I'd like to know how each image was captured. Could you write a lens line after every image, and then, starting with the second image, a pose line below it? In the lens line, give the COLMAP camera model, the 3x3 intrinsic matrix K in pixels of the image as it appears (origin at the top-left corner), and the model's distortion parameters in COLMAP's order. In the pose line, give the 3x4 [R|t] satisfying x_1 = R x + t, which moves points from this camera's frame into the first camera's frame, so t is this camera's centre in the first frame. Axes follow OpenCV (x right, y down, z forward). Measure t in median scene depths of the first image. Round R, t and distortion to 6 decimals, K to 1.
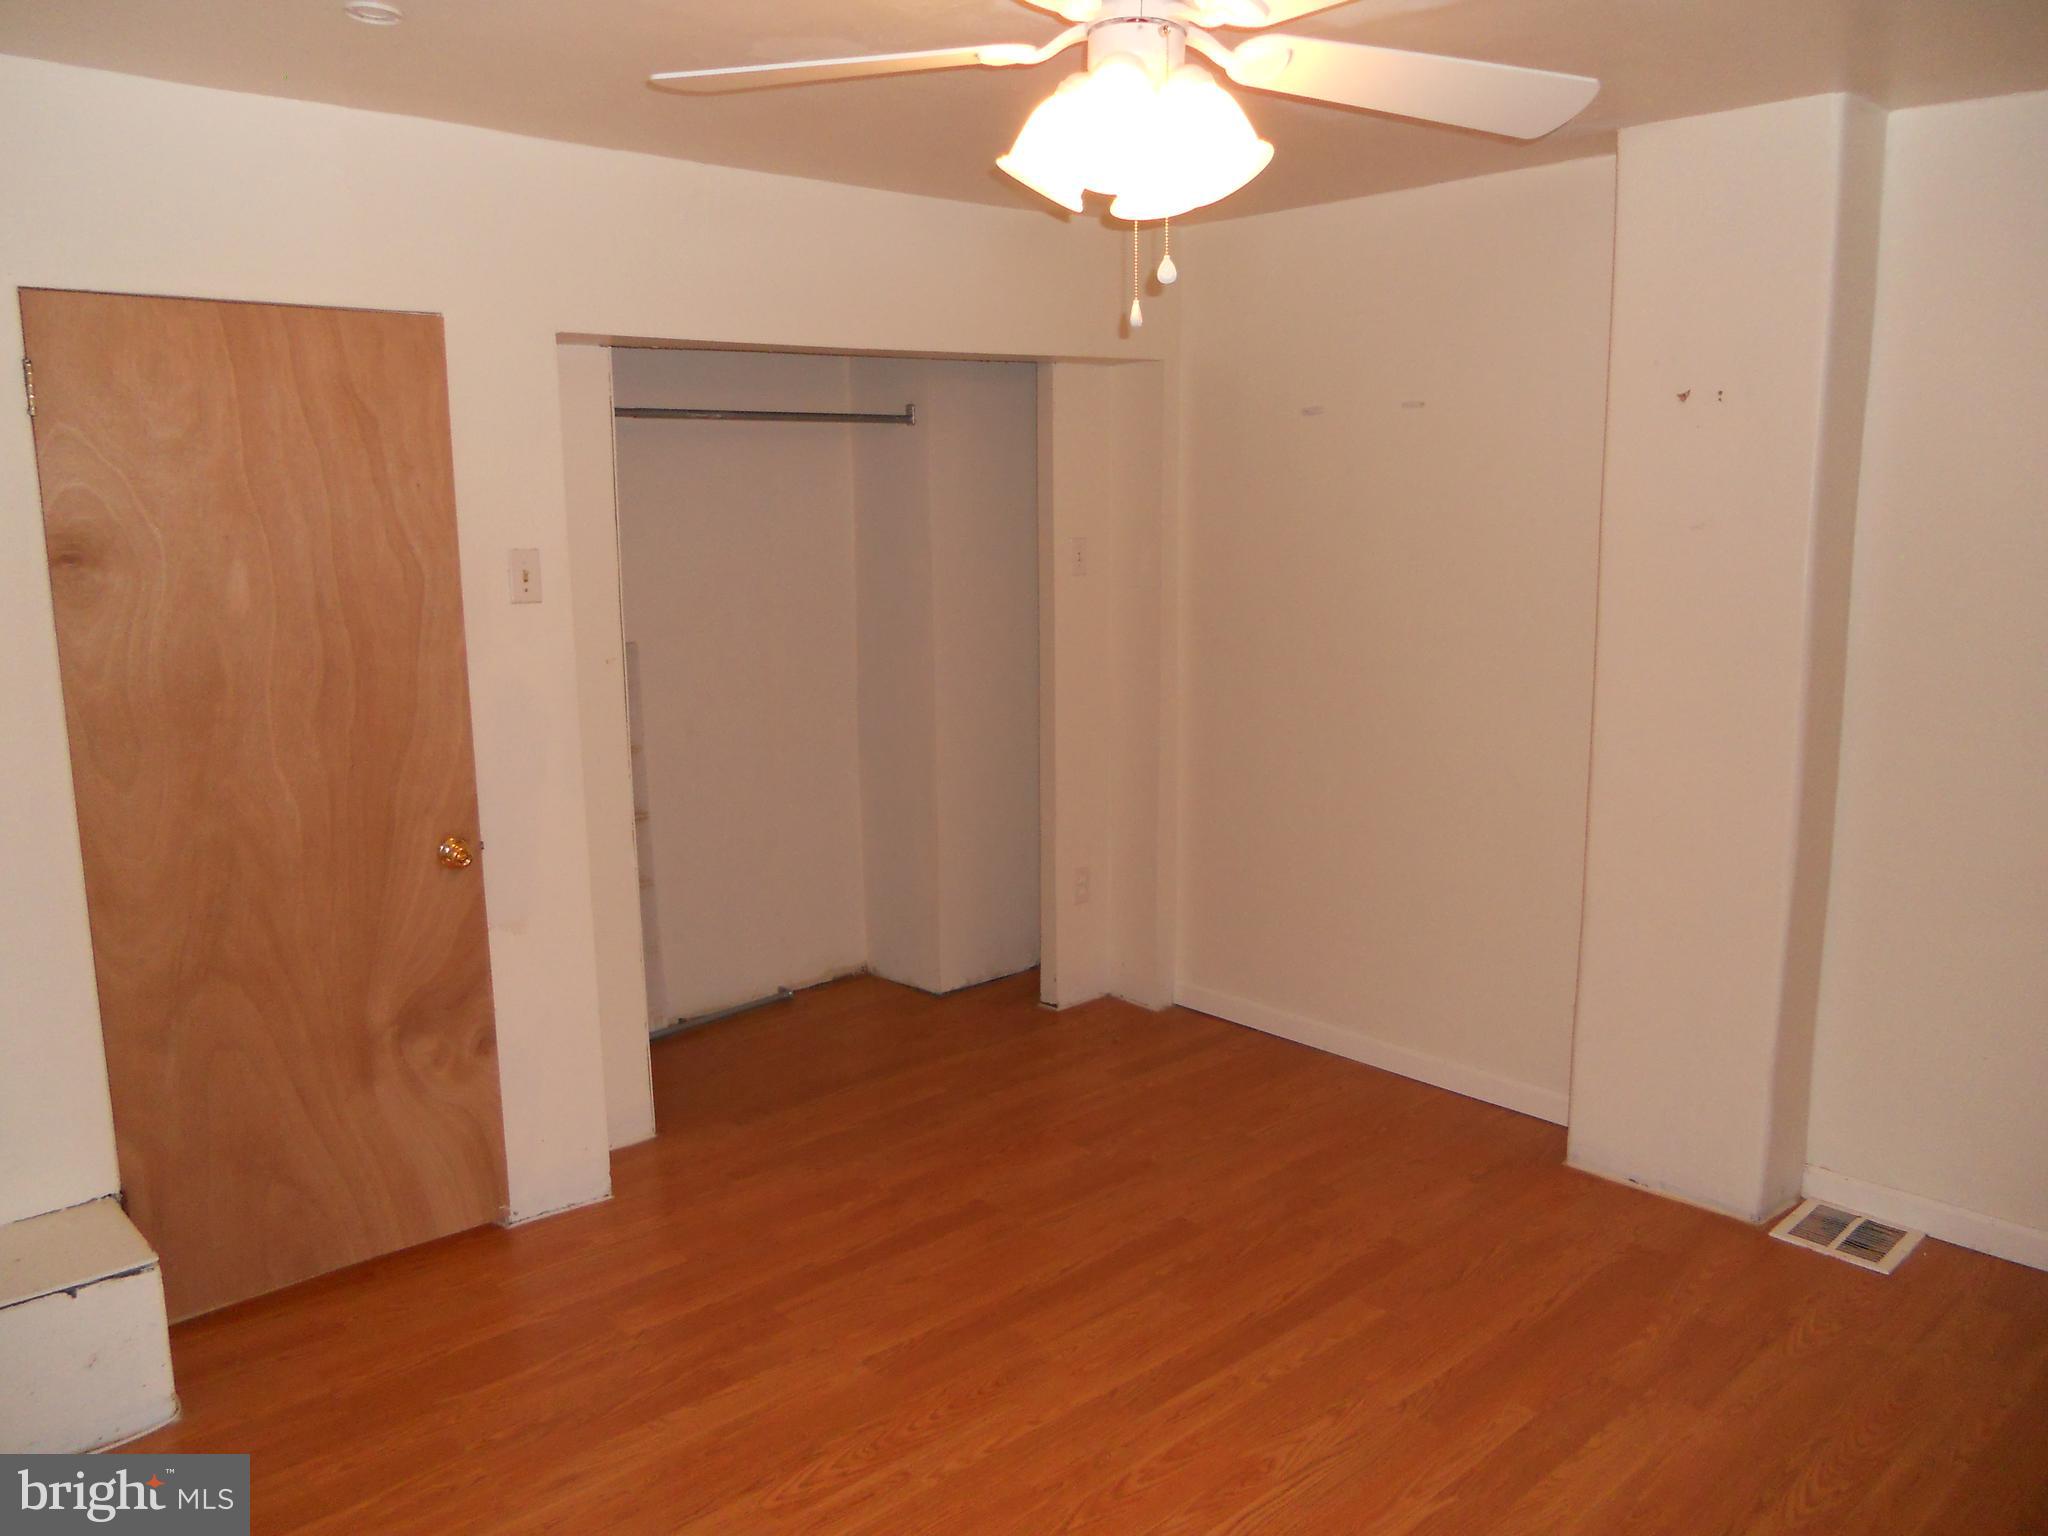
lens RADIAL K [[1549.3, 0, 1024.0], [0, 1549.3, 768.0], [0, 0, 1]] dist [-0.037299, -0.003812]
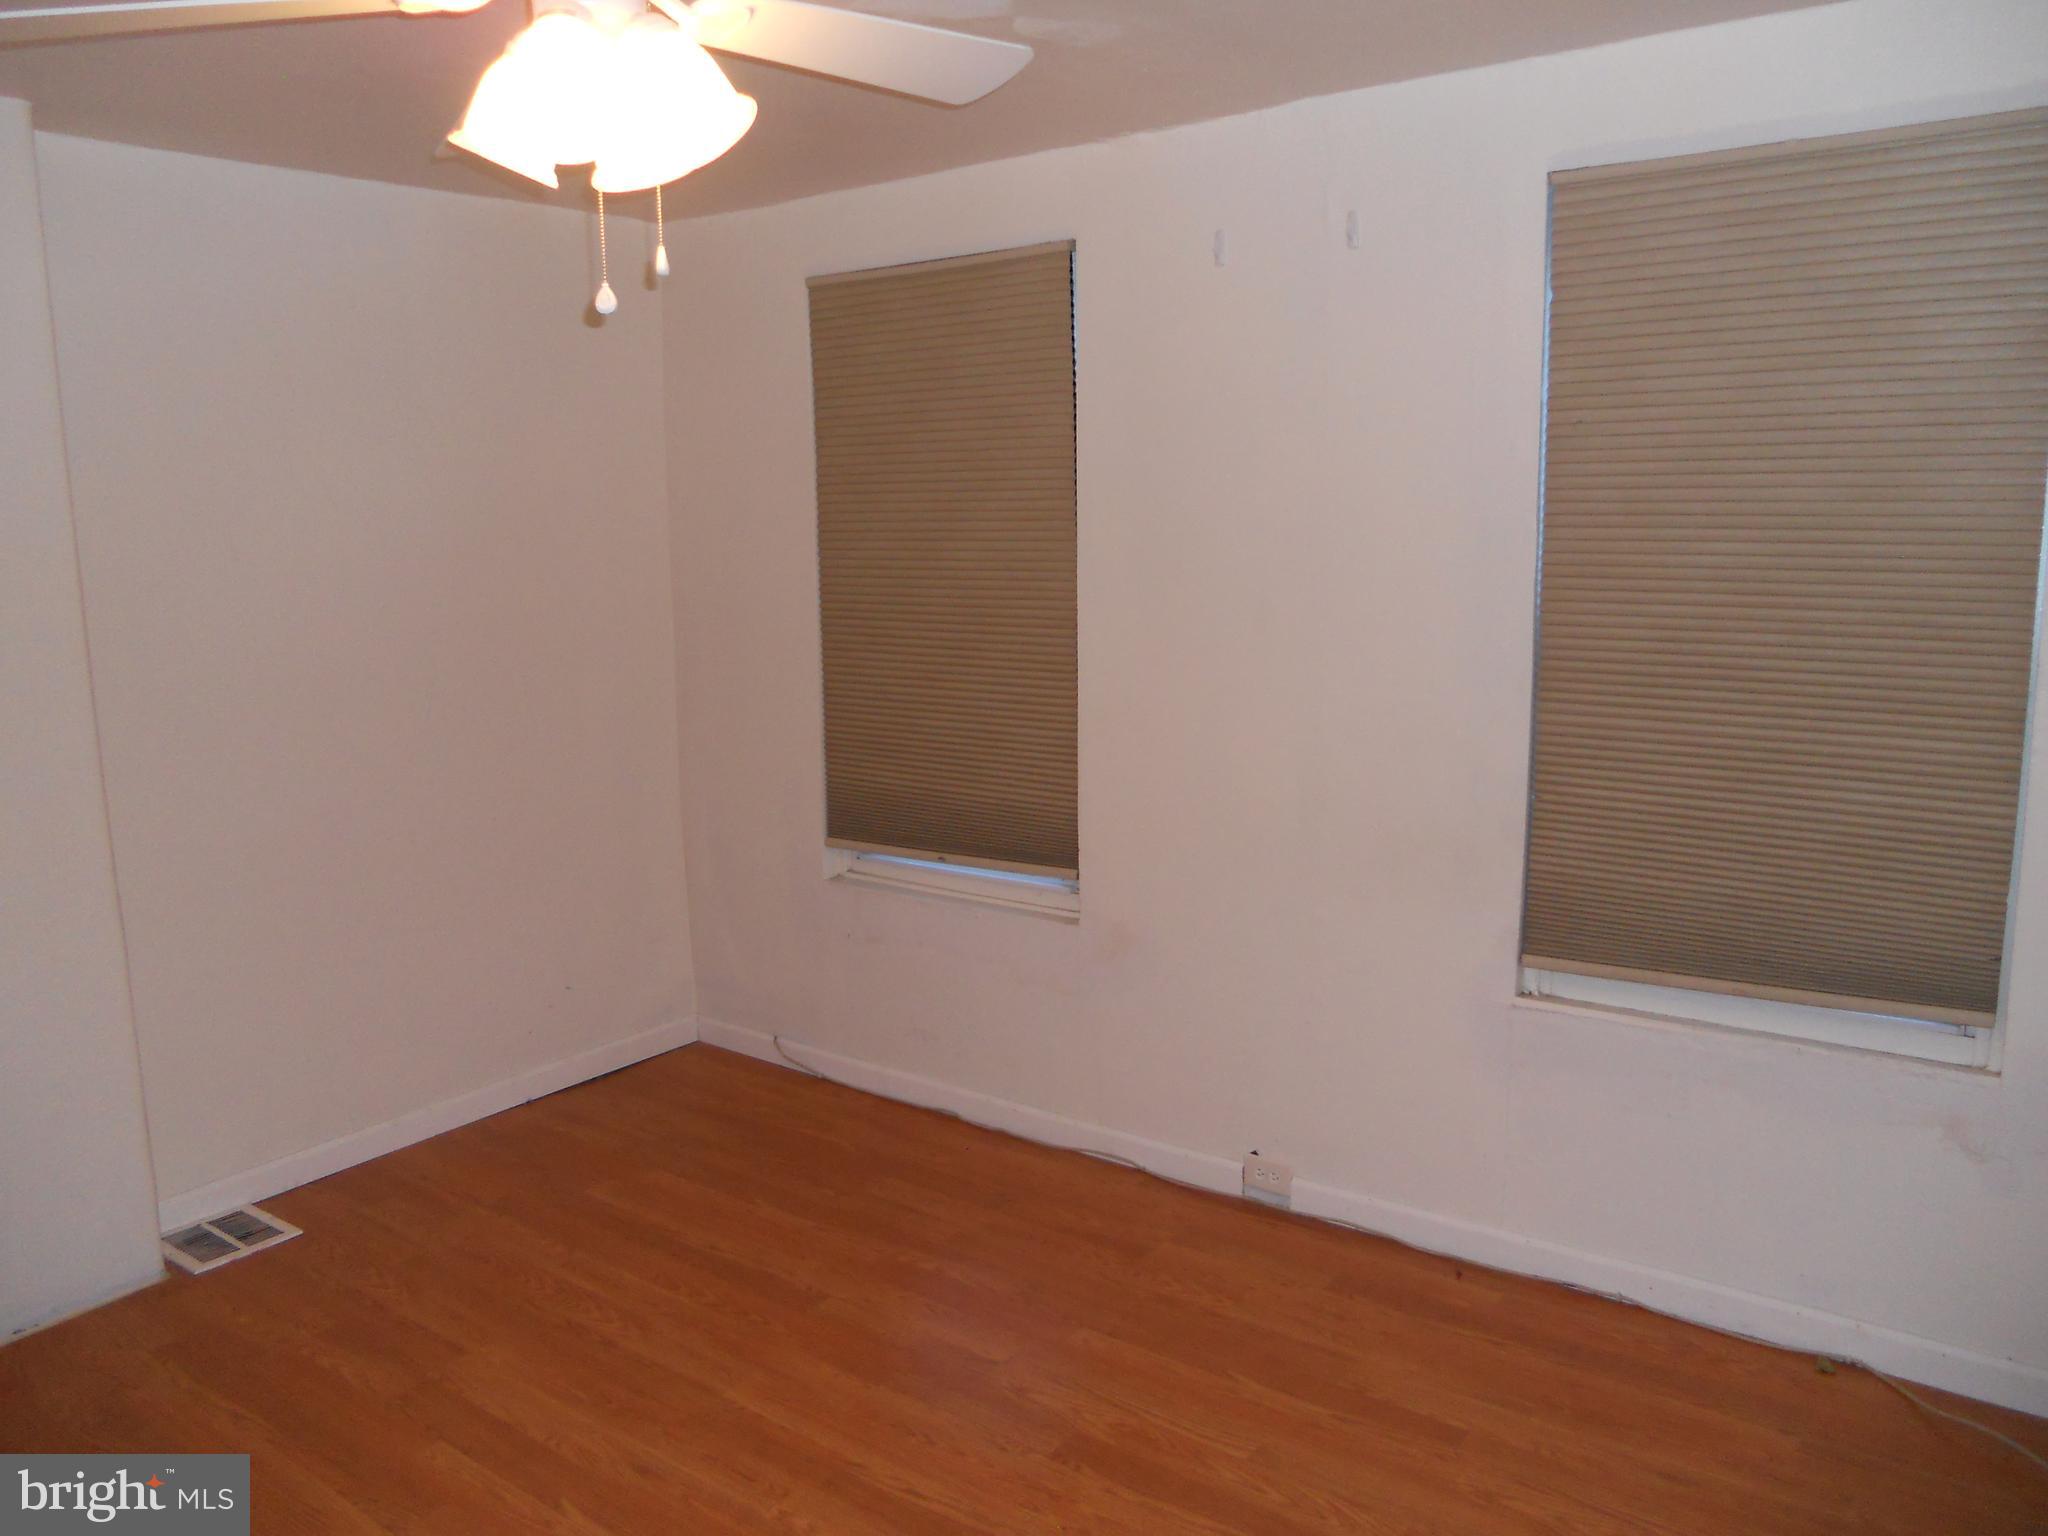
lens RADIAL K [[1549.3, 0, 1024.0], [0, 1549.3, 768.0], [0, 0, 1]] dist [-0.037299, -0.003812]
pose [[-0.179848, -0.161401, 0.970363, -0.602916], [0.182260, 0.963900, 0.194107, -0.122961], [-0.966662, 0.211768, -0.143938, 0.645606]]
